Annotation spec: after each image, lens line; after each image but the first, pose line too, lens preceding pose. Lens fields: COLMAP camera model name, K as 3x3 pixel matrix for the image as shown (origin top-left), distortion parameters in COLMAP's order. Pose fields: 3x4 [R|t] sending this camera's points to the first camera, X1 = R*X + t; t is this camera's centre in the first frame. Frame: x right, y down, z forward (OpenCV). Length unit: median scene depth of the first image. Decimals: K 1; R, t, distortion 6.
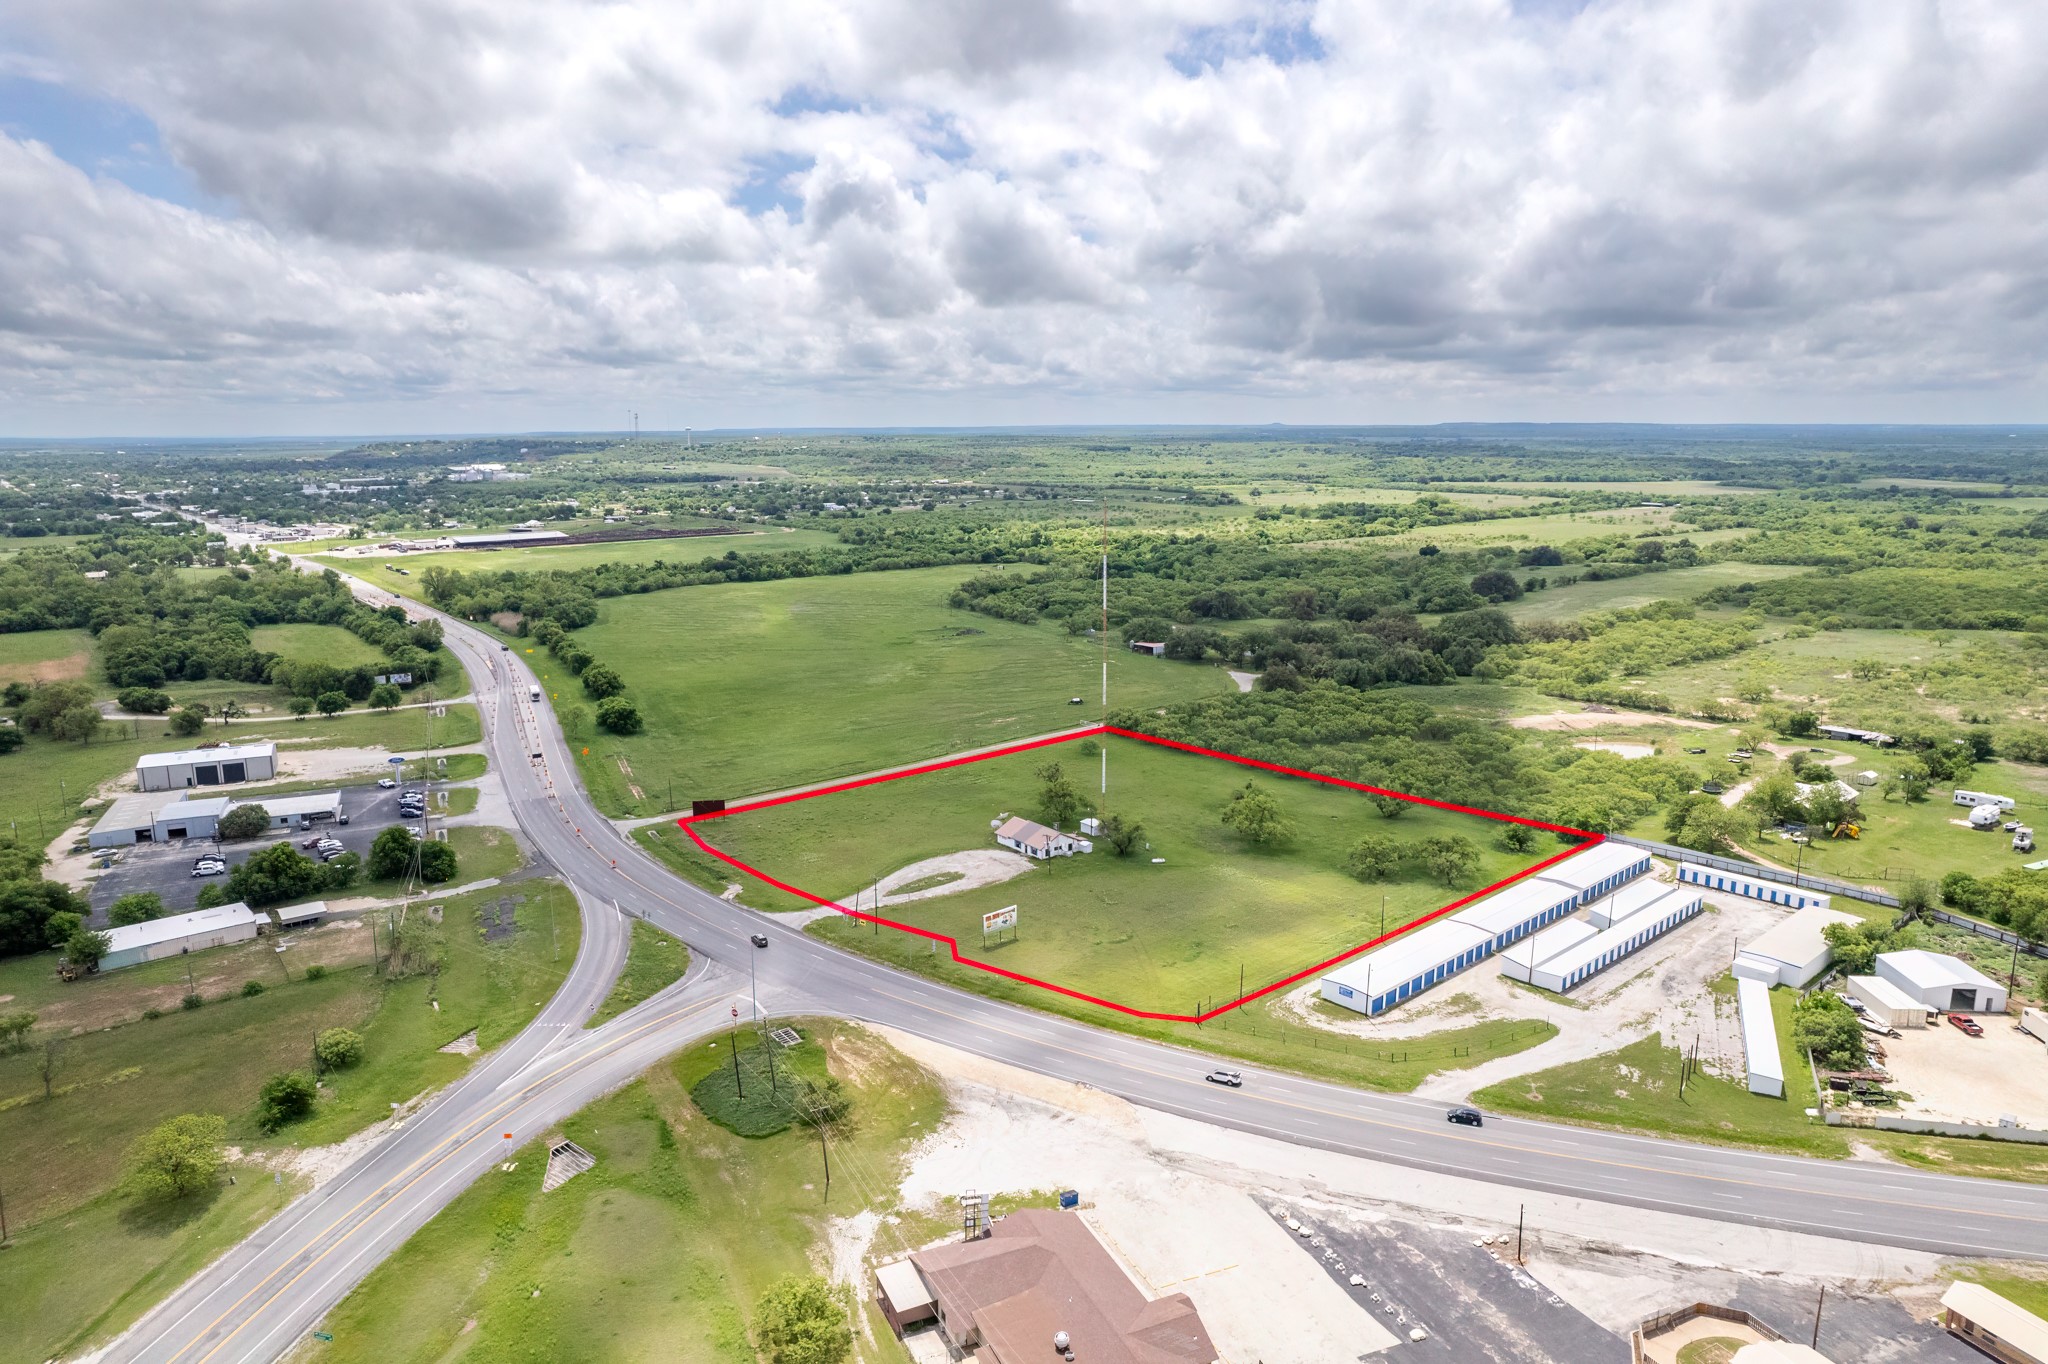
lens RADIAL K [[1311.0, 0, 1029.0], [0, 1311.0, 679.0], [0, 0, 1]] dist [-0.074037, 0.063744]
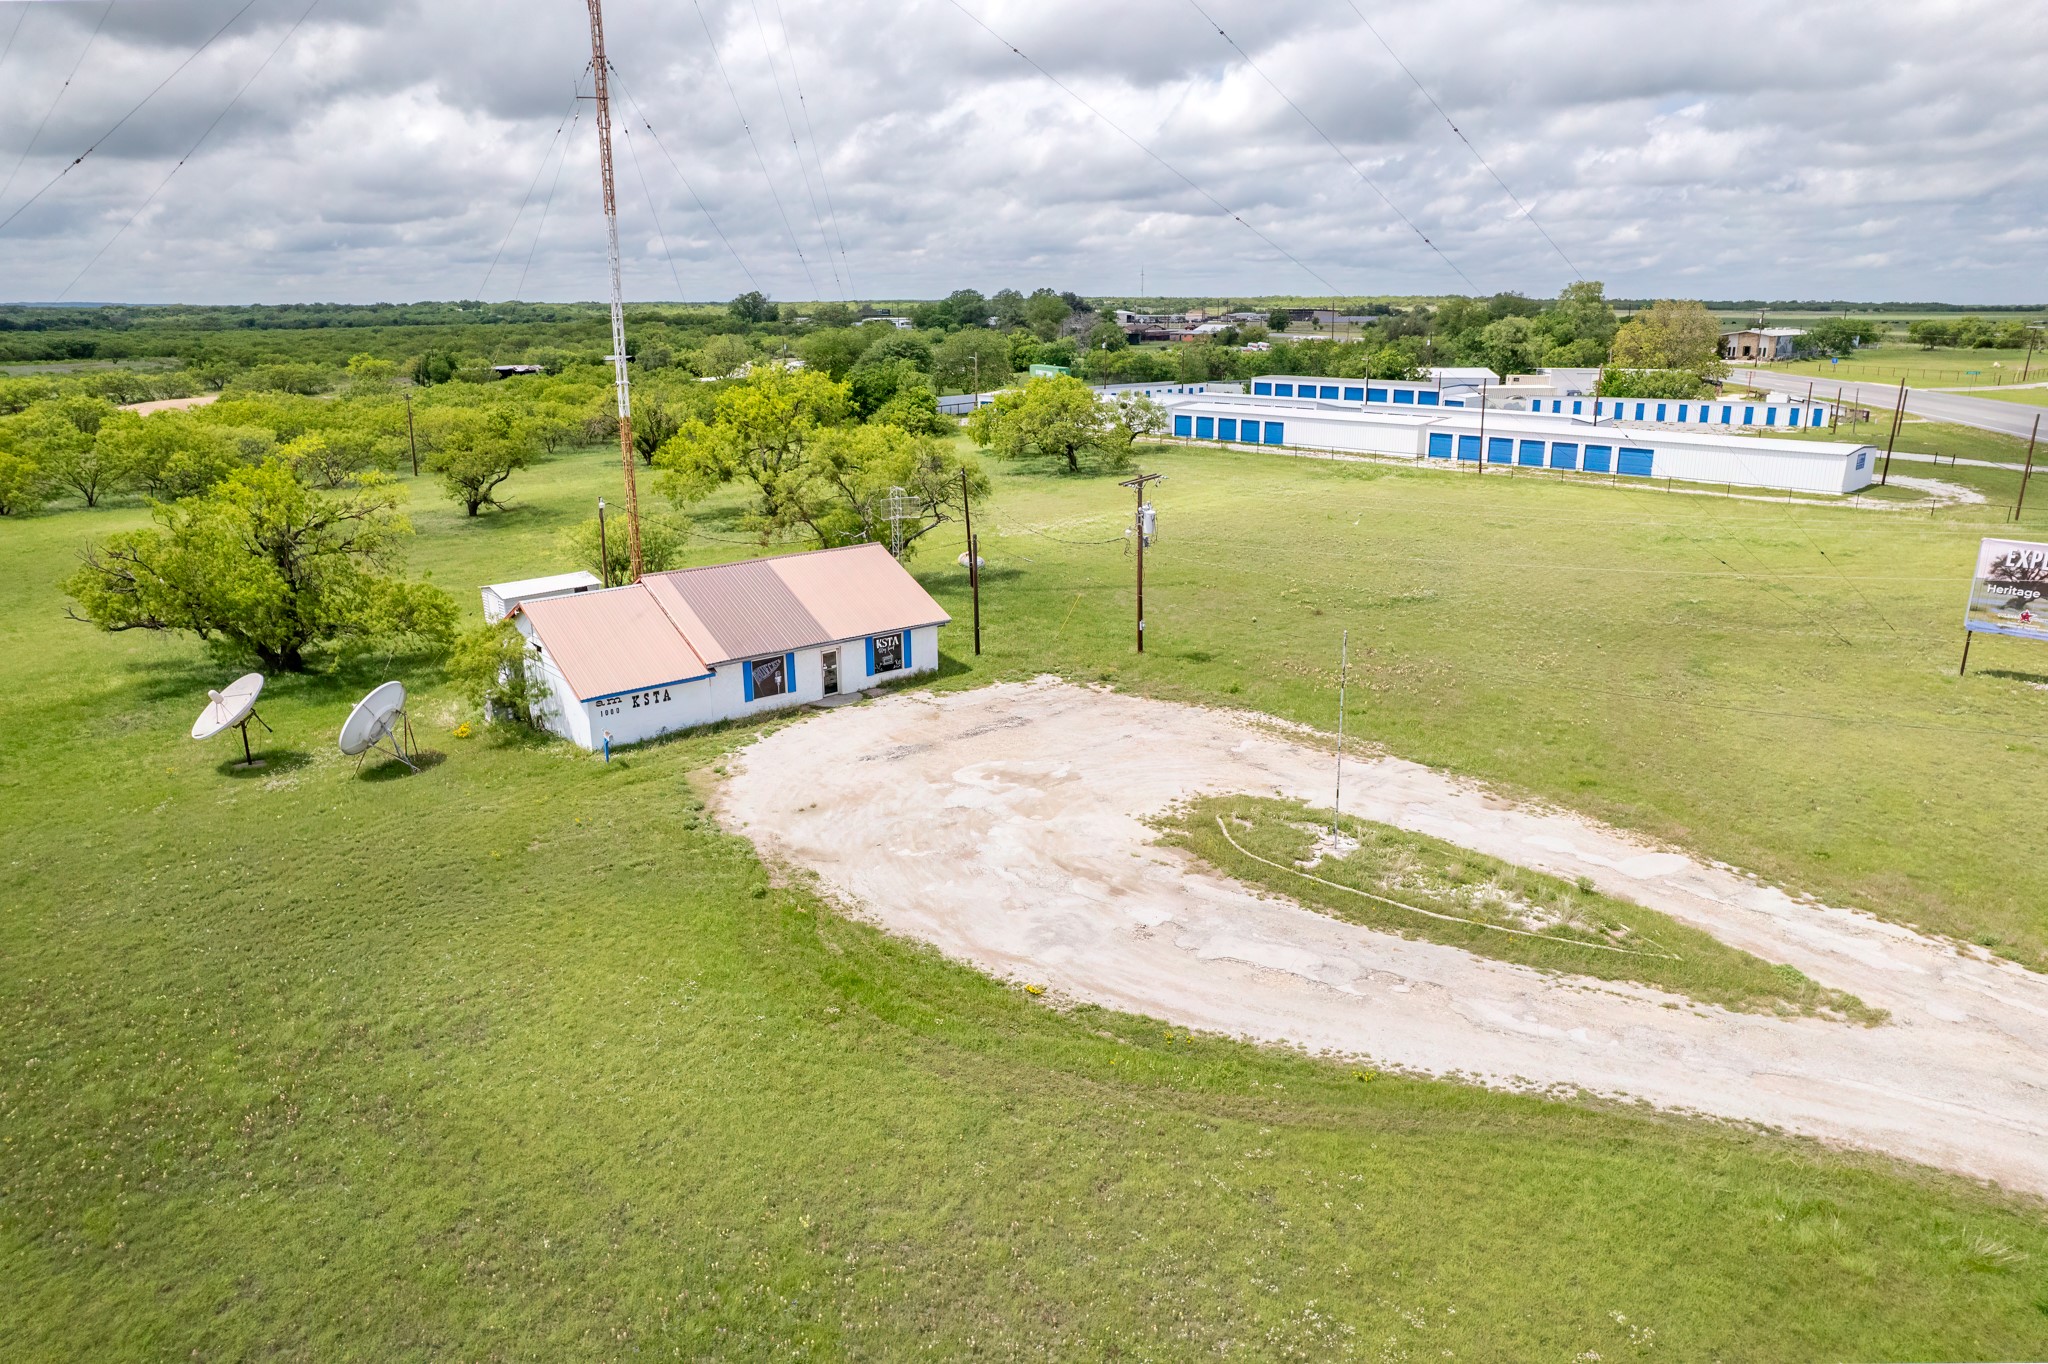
lens RADIAL K [[1311.0, 0, 1029.0], [0, 1311.0, 679.0], [0, 0, 1]] dist [-0.074037, 0.063744]
pose [[-0.062995, -0.268720, 0.961156, -0.183333], [0.191987, 0.941819, 0.275896, 0.081227], [-0.979374, 0.201909, -0.007739, 0.947033]]
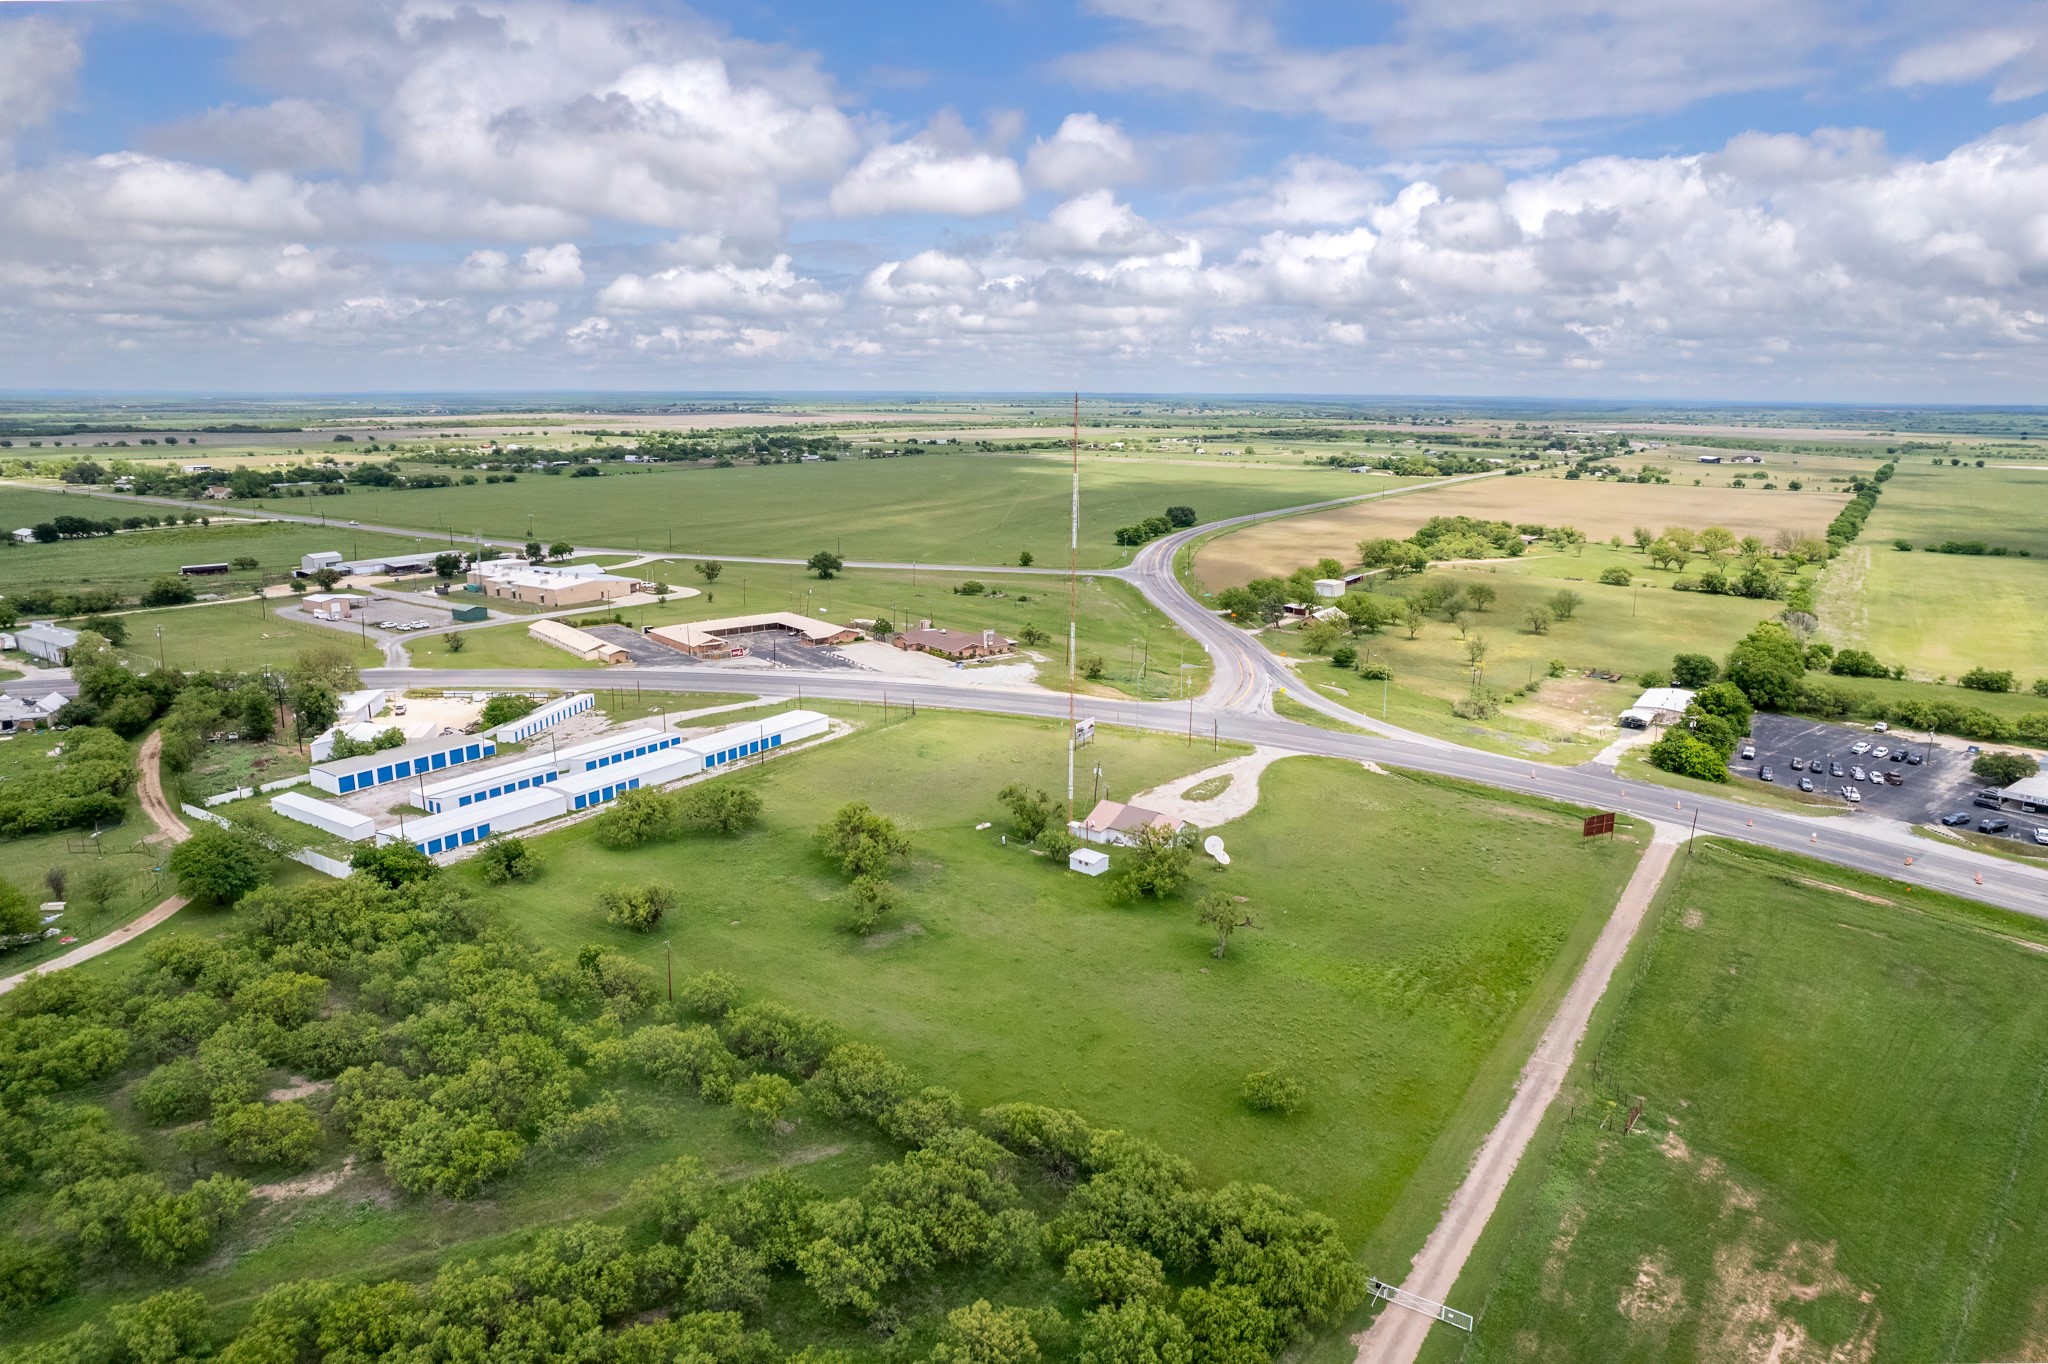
lens RADIAL K [[1306.2, 0, 1024.0], [0, 1306.2, 682.0], [0, 0, 1]] dist [-0.084742, 0.081846]
pose [[-0.967591, 0.056331, -0.246161, 0.264997], [-0.048244, 0.915611, 0.399160, -0.269560], [0.247873, 0.398099, -0.883219, 1.631647]]
